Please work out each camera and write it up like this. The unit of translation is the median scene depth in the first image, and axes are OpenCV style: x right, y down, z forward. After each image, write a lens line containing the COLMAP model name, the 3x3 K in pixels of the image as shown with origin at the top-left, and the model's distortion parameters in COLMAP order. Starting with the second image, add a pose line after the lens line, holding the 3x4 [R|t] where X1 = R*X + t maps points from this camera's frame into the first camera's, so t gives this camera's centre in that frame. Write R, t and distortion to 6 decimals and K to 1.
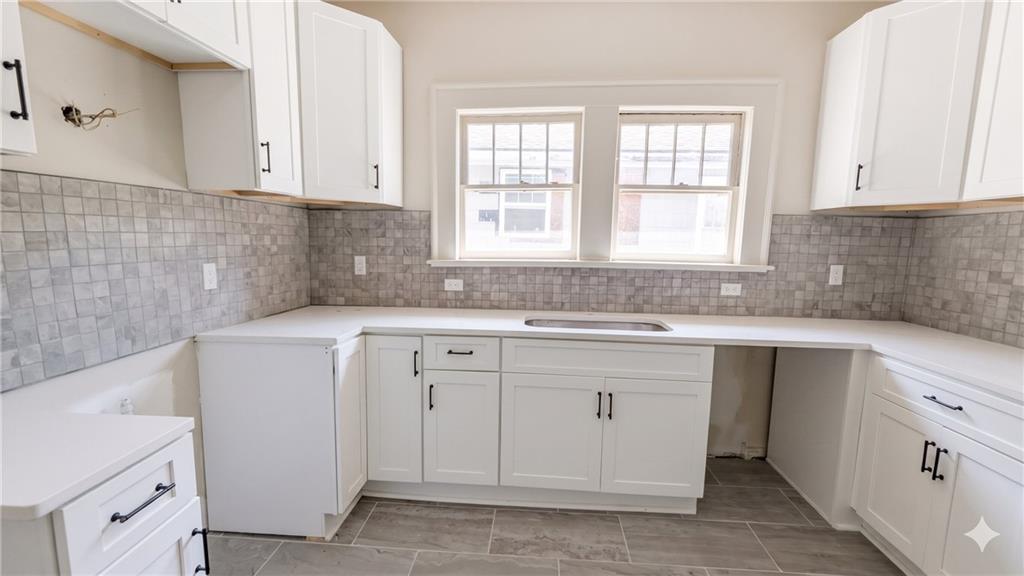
lens RADIAL K [[423.6, 0, 508.3], [0, 423.6, 291.4], [0, 0, 1]] dist [0.000821, -0.000006]
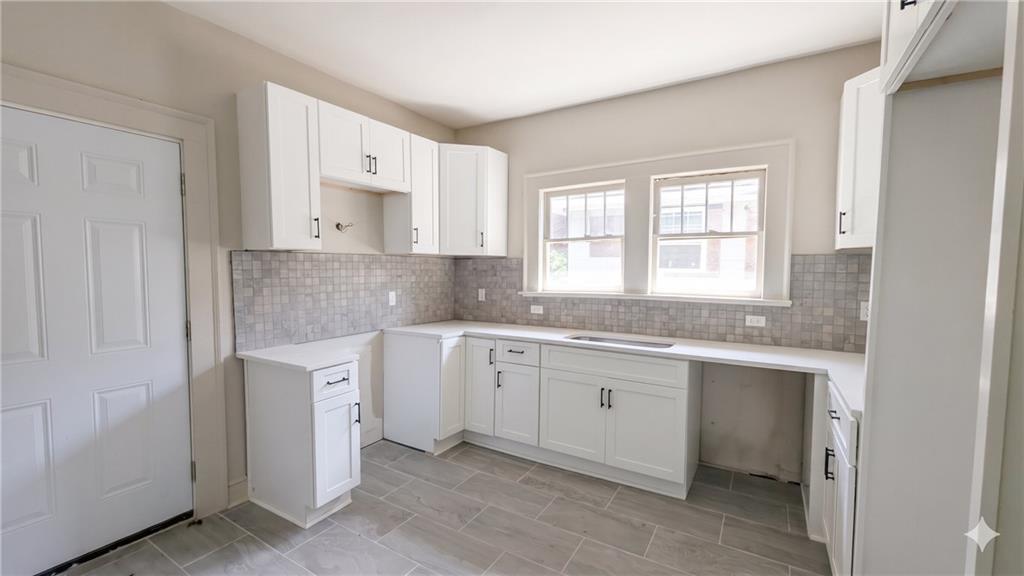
lens RADIAL K [[423.6, 0, 508.3], [0, 423.6, 291.4], [0, 0, 1]] dist [0.000821, -0.000006]
pose [[0.886532, 0.012545, -0.462496, 0.472798], [-0.049172, 0.996525, -0.067225, 0.025873], [0.460046, 0.082339, 0.884069, -0.322840]]
